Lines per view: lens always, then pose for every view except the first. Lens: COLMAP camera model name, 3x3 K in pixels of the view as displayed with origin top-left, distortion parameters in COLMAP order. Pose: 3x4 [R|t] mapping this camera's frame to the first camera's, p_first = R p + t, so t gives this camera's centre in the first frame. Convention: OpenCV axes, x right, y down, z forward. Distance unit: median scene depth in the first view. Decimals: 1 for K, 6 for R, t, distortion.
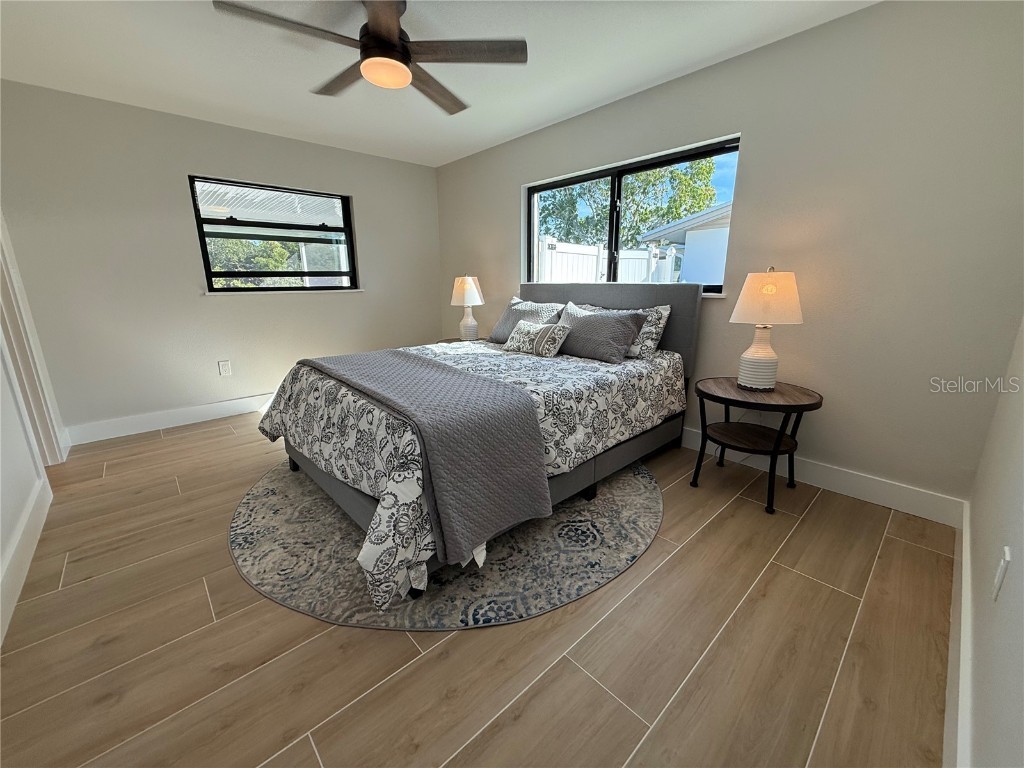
lens RADIAL K [[406.8, 0, 508.6], [0, 406.8, 382.3], [0, 0, 1]] dist [0.000512, -0.000088]
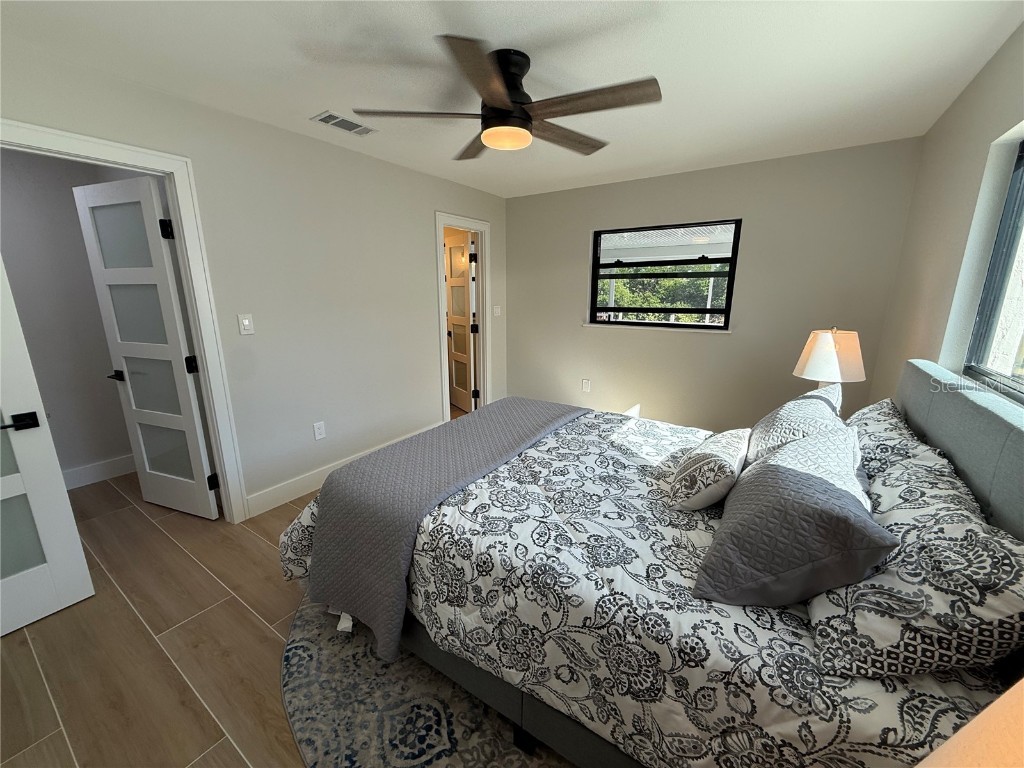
lens RADIAL K [[406.8, 0, 508.6], [0, 406.8, 382.3], [0, 0, 1]] dist [0.000512, -0.000088]
pose [[0.233726, 0.224010, -0.946146, 0.529166], [-0.233565, 0.957540, 0.169010, -0.261979], [0.943832, 0.181484, 0.276123, 0.598118]]
